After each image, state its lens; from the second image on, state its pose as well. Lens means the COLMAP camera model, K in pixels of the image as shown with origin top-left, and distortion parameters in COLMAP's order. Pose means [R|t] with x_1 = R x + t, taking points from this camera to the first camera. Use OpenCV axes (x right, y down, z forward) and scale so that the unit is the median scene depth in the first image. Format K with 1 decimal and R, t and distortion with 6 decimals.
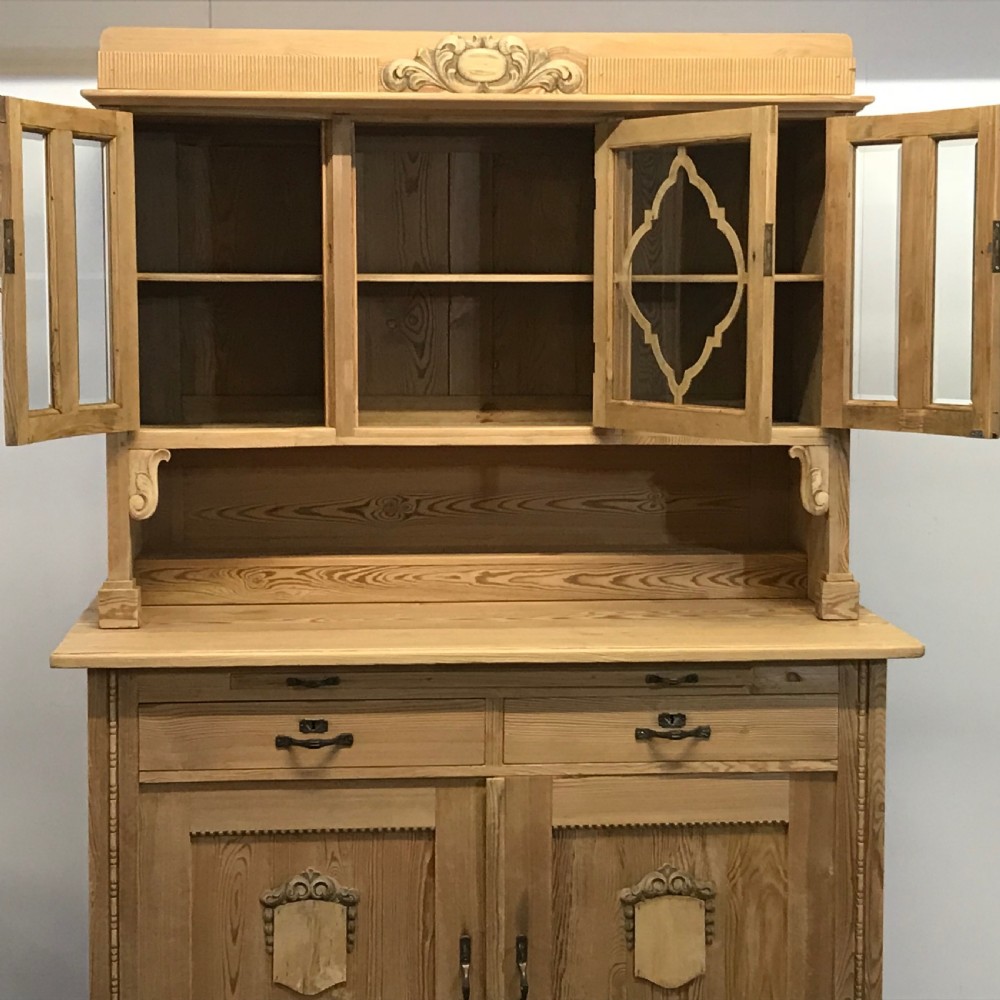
lens RADIAL K [[2048.4, 0, 498.3], [0, 2048.4, 482.4], [0, 0, 1]] dist [0.091305, 0.000000]
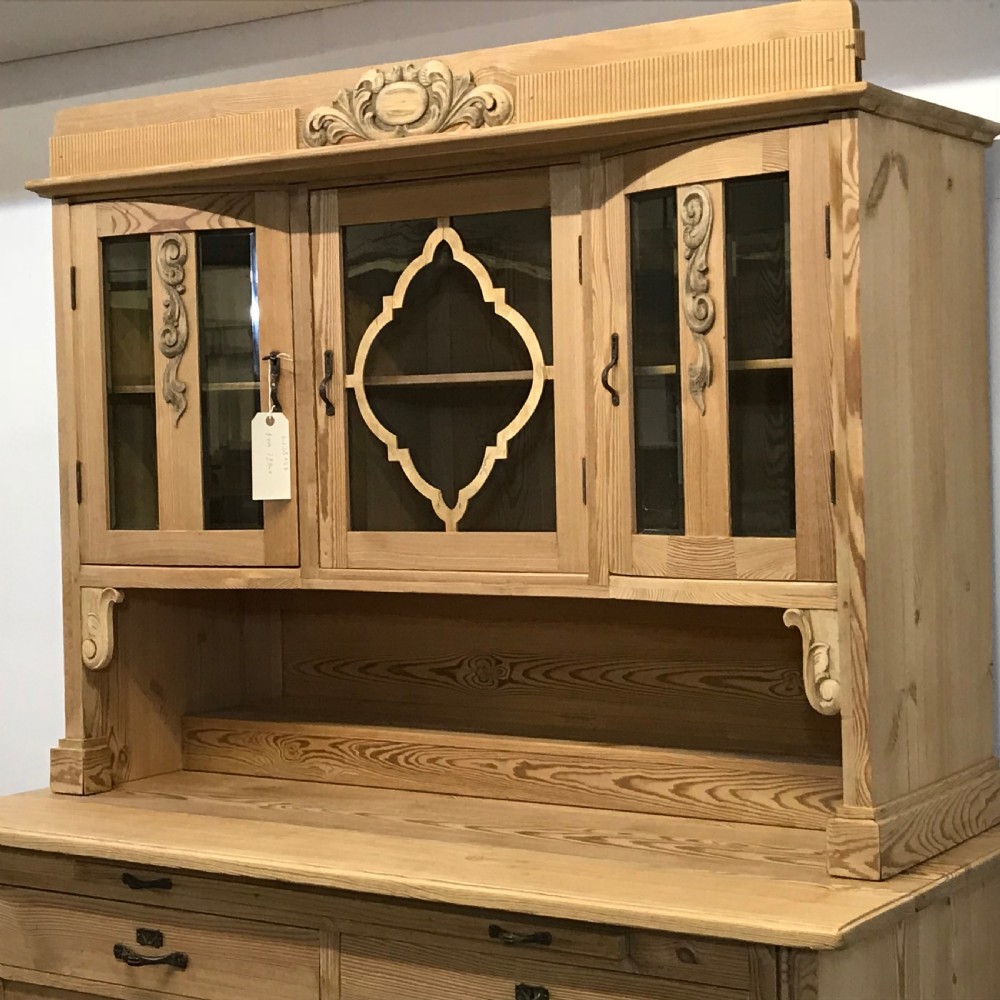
lens RADIAL K [[2081.2, 0, 493.2], [0, 2081.2, 491.1], [0, 0, 1]] dist [0.139530, 0.000000]
pose [[0.789625, -0.000723, -0.613589, 0.504508], [-0.040211, 0.997789, -0.052923, -0.016799], [0.612271, 0.066462, 0.787850, 0.410321]]
